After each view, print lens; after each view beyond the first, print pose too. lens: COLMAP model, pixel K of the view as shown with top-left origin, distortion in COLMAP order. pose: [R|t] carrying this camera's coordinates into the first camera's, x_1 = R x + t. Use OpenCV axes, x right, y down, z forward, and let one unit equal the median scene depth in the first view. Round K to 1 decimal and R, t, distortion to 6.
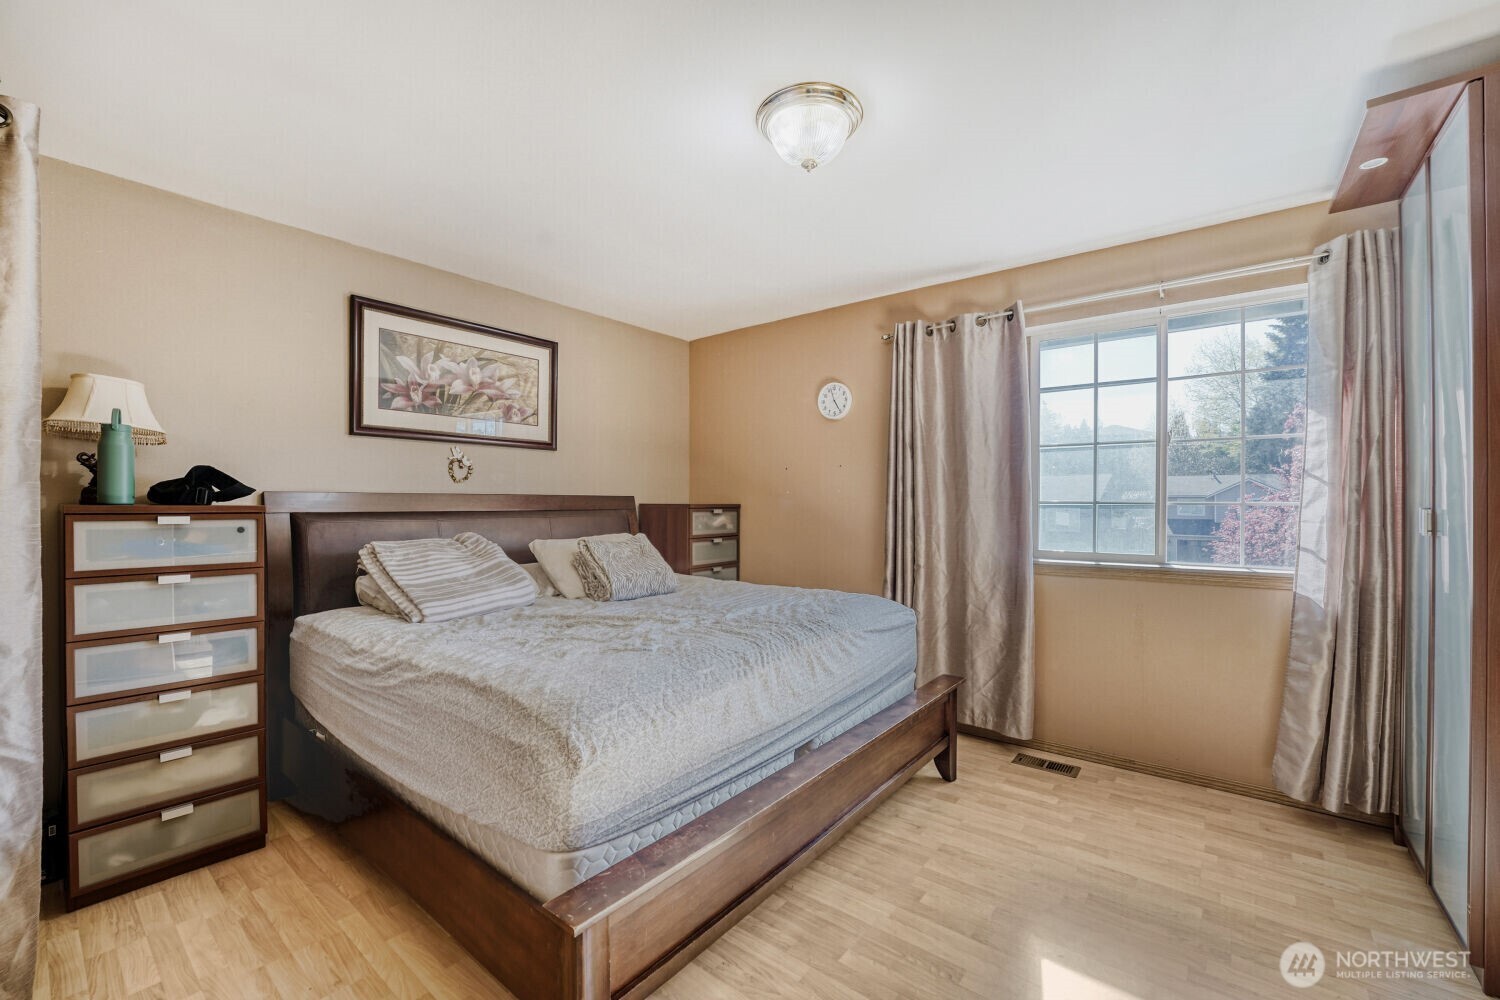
lens RADIAL K [[612.0, 0, 723.6], [0, 612.0, 503.5], [0, 0, 1]] dist [-0.034938, -0.000174]
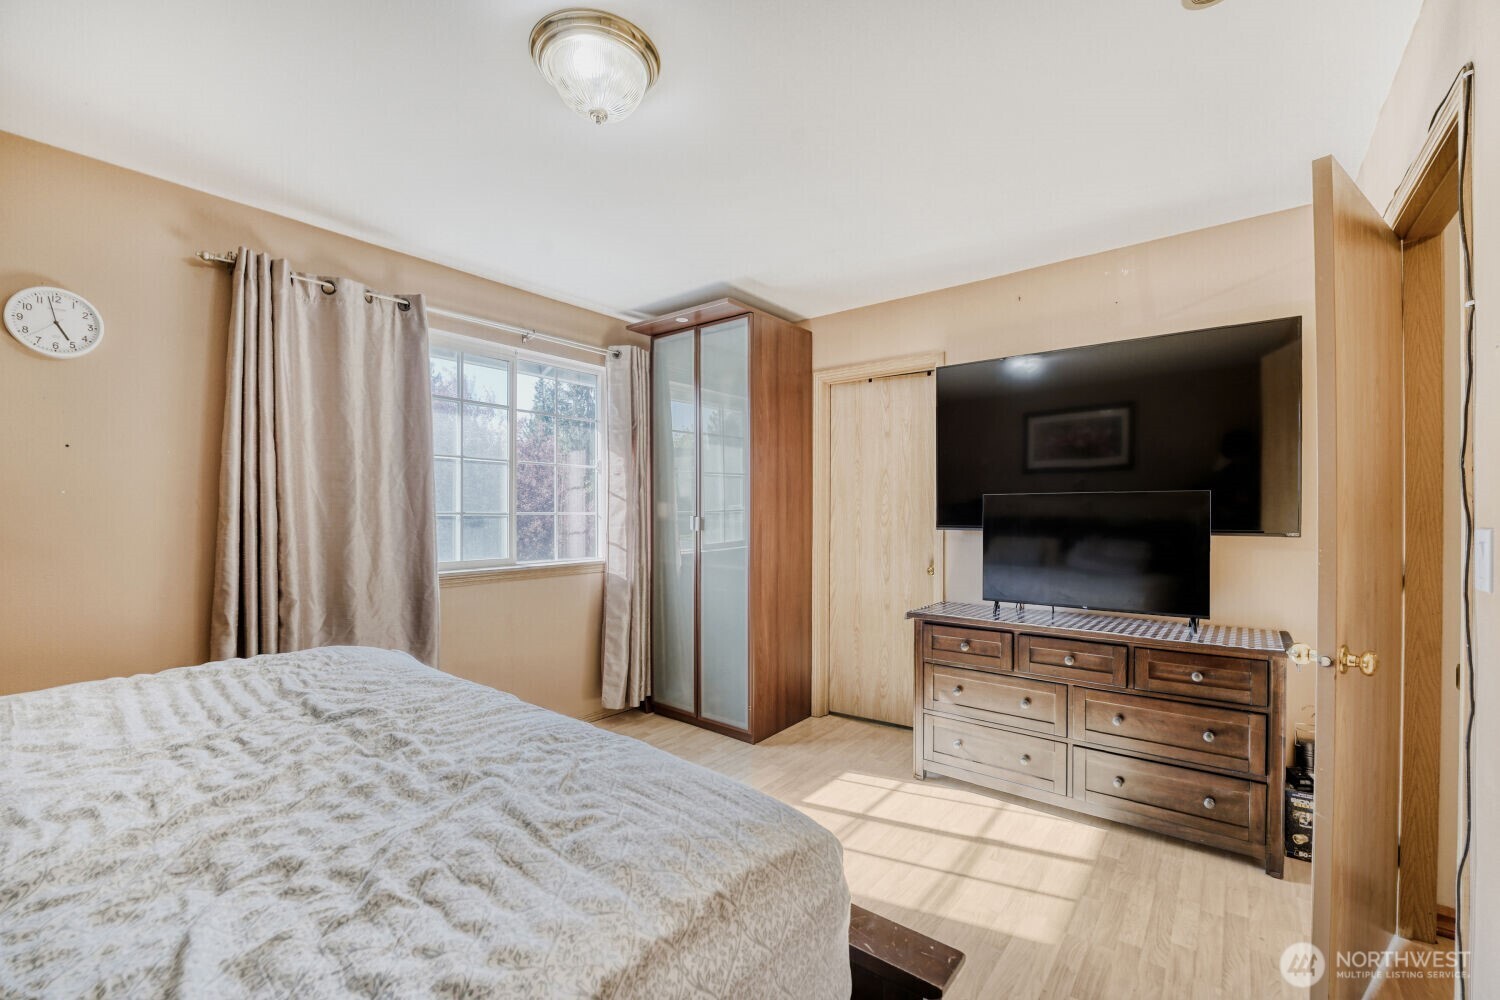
lens RADIAL K [[619.8, 0, 761.8], [0, 619.8, 509.6], [0, 0, 1]] dist [-0.004160, -0.000198]
pose [[-0.043056, -0.000140, 0.999073, -0.539822], [0.002936, 0.999996, 0.000266, -0.008045], [-0.999068, 0.002945, -0.043055, 0.595858]]
